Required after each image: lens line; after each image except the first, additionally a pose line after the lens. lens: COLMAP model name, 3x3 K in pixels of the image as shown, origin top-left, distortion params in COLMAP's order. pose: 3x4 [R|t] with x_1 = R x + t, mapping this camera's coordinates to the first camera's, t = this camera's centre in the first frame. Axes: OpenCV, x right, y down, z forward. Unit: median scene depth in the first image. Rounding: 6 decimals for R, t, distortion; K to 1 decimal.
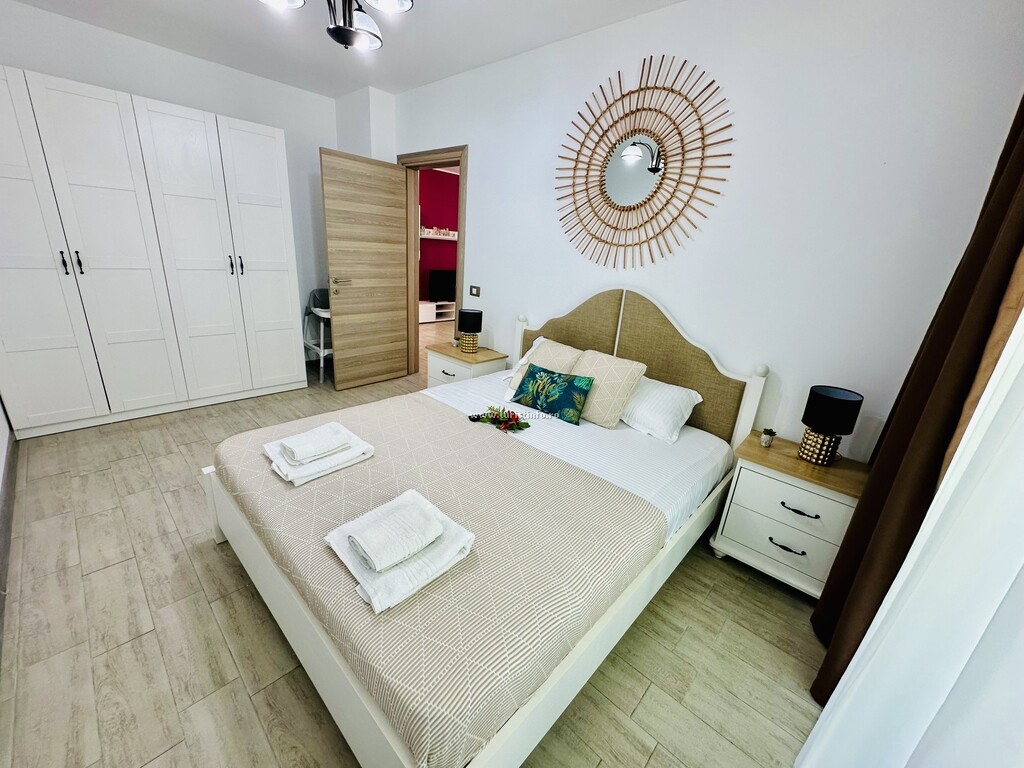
lens RADIAL K [[409.4, 0, 503.7], [0, 409.4, 381.7], [0, 0, 1]] dist [-0.001199, -0.000407]
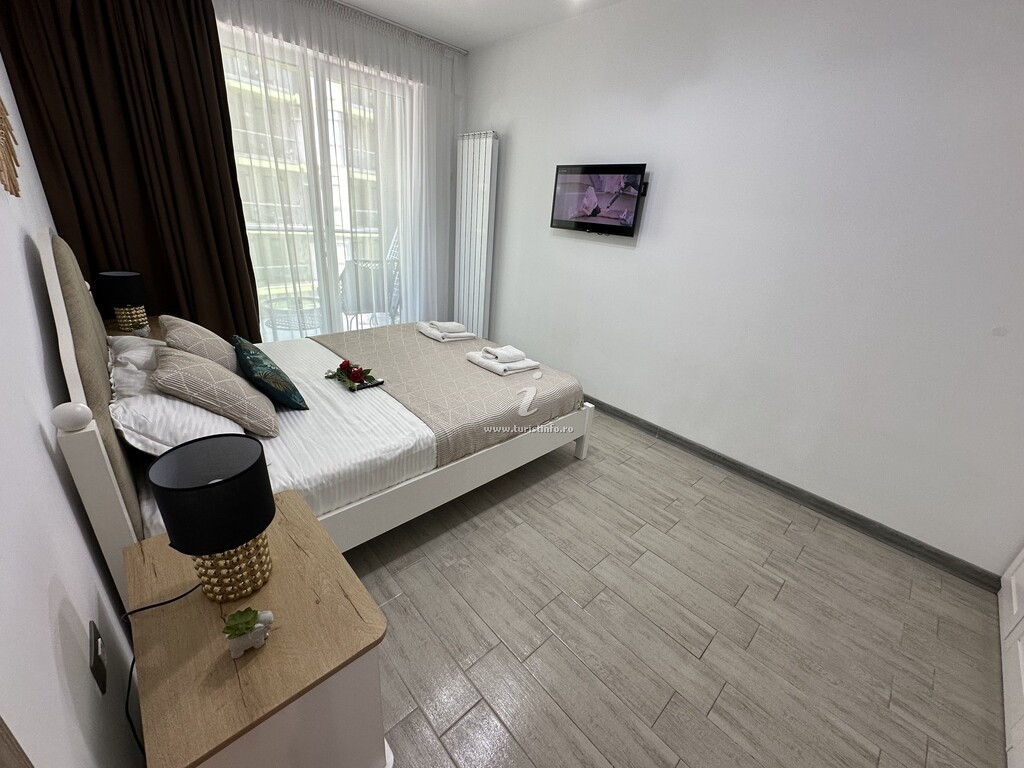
lens RADIAL K [[409.4, 0, 511.2], [0, 409.4, 383.5], [0, 0, 1]] dist [-0.001199, -0.000407]
pose [[-0.986777, -0.161926, -0.007193, -0.326790], [-0.127055, 0.745193, 0.654633, -0.515906], [-0.100642, 0.646891, -0.755913, 1.486129]]
